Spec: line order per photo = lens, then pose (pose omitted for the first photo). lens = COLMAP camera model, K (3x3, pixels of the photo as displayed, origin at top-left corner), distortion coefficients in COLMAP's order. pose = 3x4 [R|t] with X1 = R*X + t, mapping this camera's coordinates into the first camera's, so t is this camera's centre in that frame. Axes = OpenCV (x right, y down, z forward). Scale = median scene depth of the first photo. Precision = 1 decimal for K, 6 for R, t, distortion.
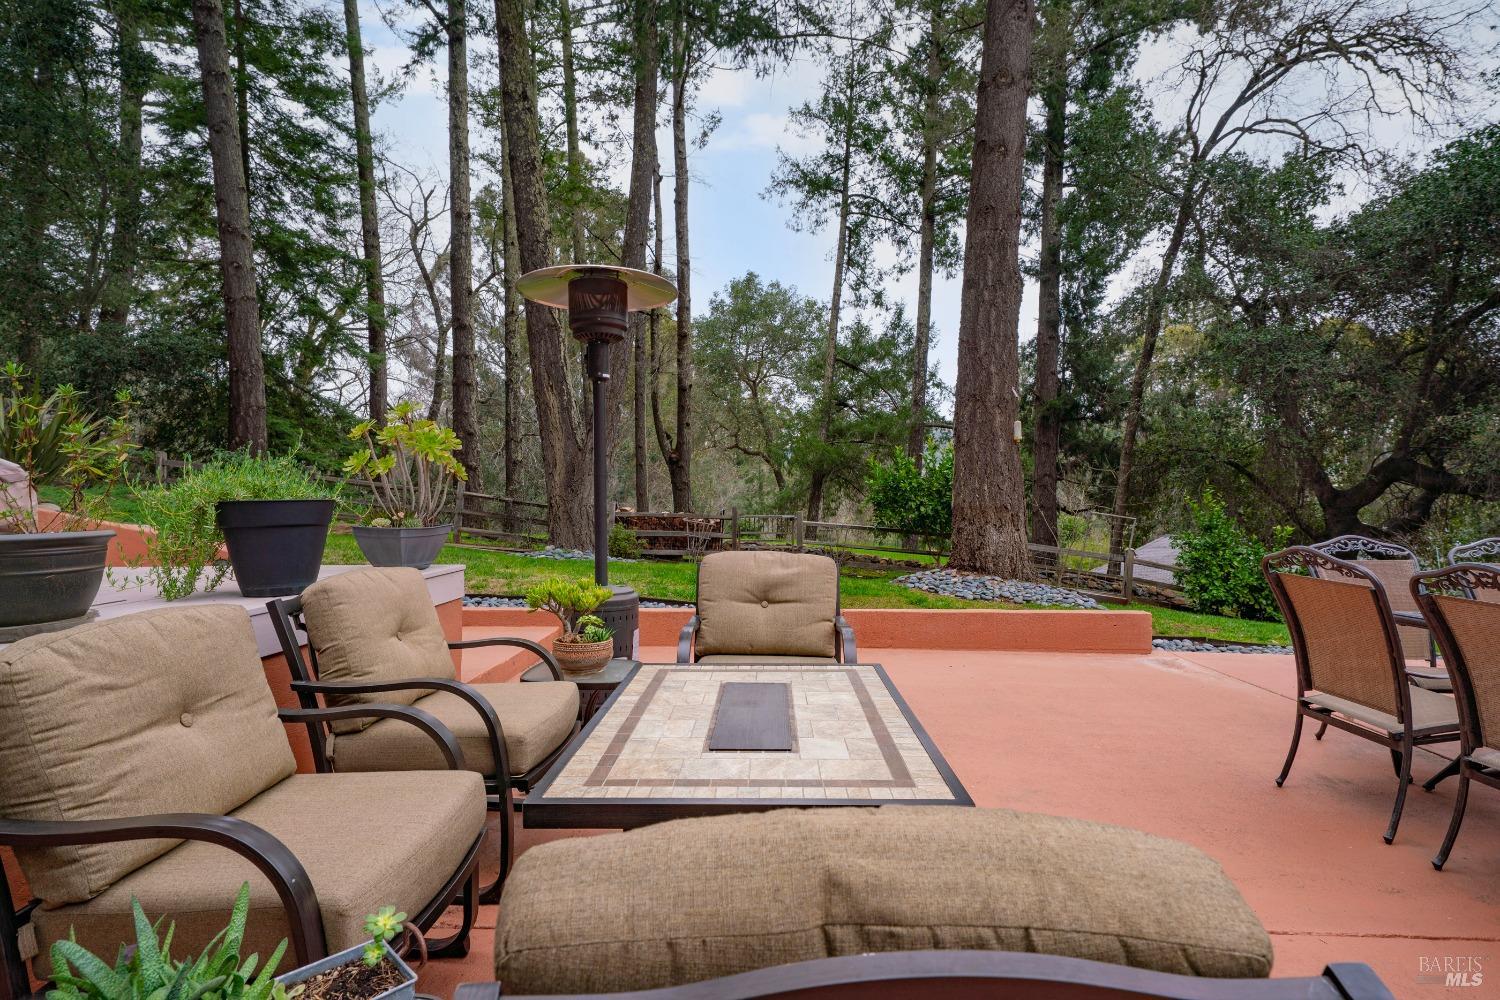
lens RADIAL K [[780.8, 0, 745.4], [0, 780.8, 504.0], [0, 0, 1]] dist [0.024296, -0.000089]
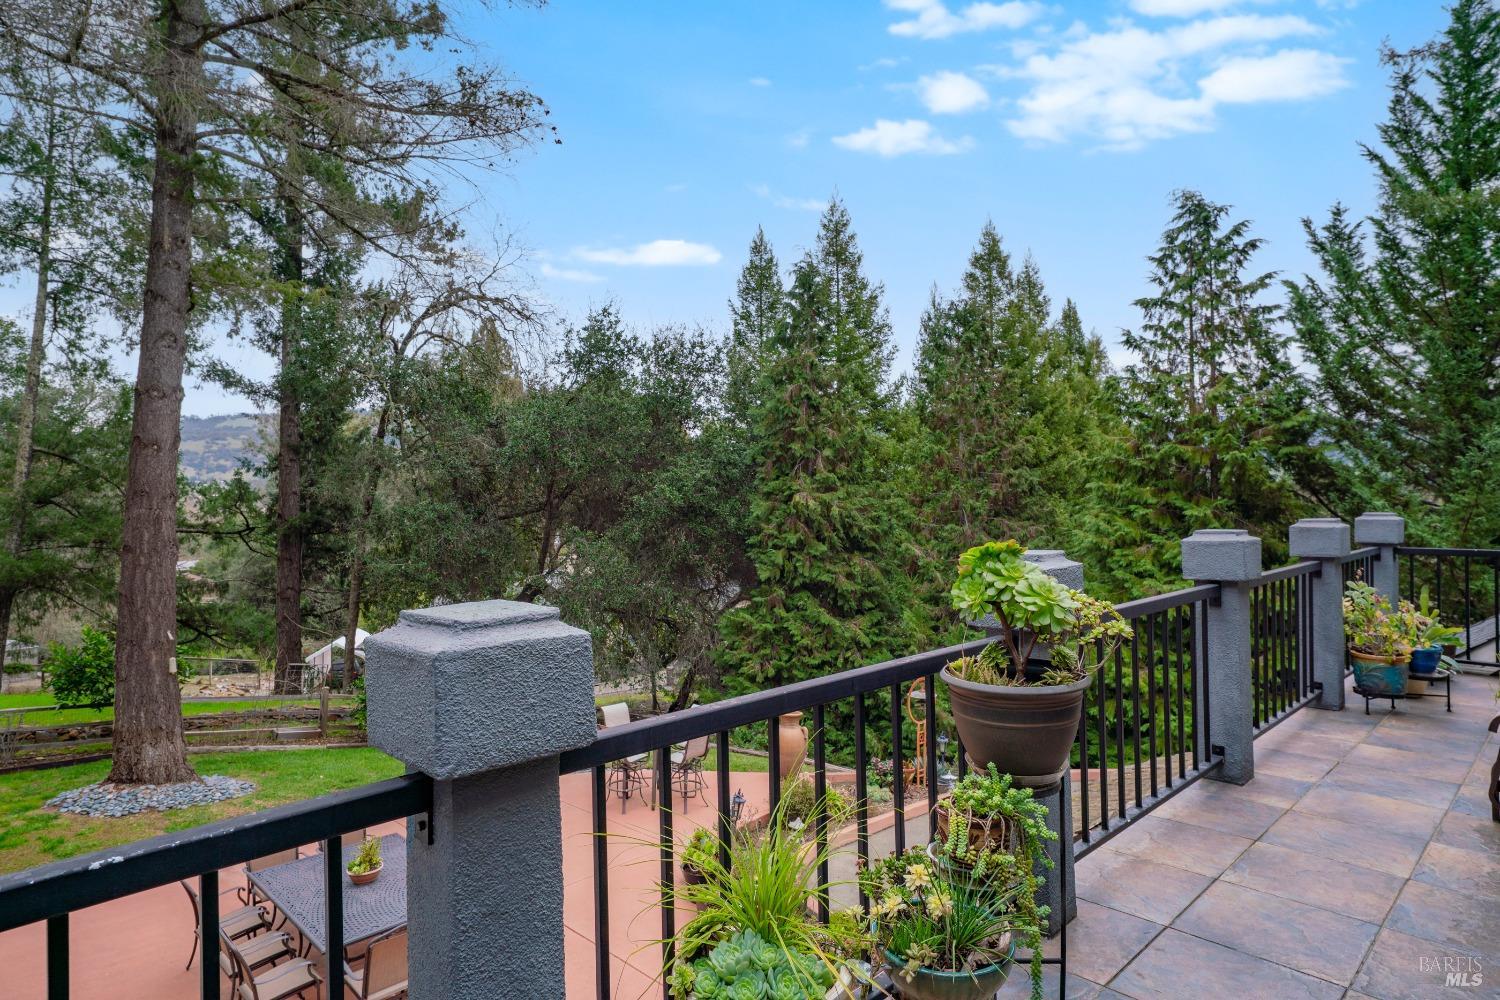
lens RADIAL K [[850.6, 0, 752.1], [0, 850.6, 503.6], [0, 0, 1]] dist [0.024136, 0.002637]
pose [[0.710668, -0.006270, 0.703500, 0.010239], [0.015115, 0.999866, -0.006357, -0.136302], [-0.703366, 0.015151, 0.710667, -0.281935]]
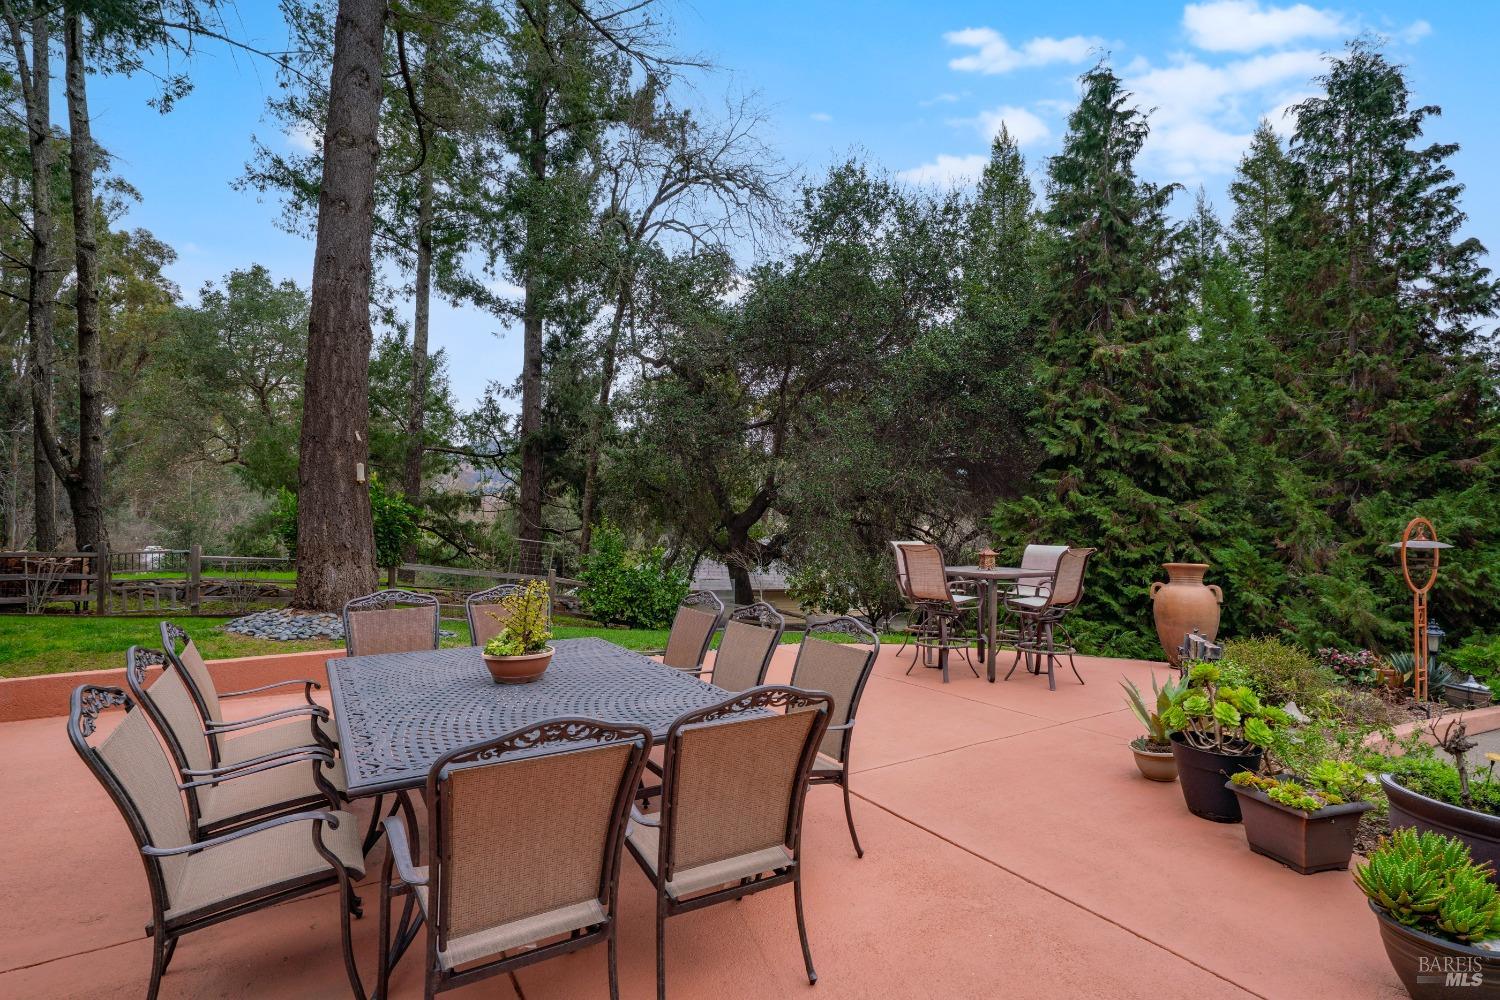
lens RADIAL K [[747.5, 0, 750.9], [0, 747.5, 505.4], [0, 0, 1]] dist [0.017062, 0.000287]
pose [[0.859116, -0.002254, 0.511776, 0.112973], [0.010388, 0.999861, -0.013035, -0.012314], [-0.511675, 0.016515, 0.859020, -0.054610]]
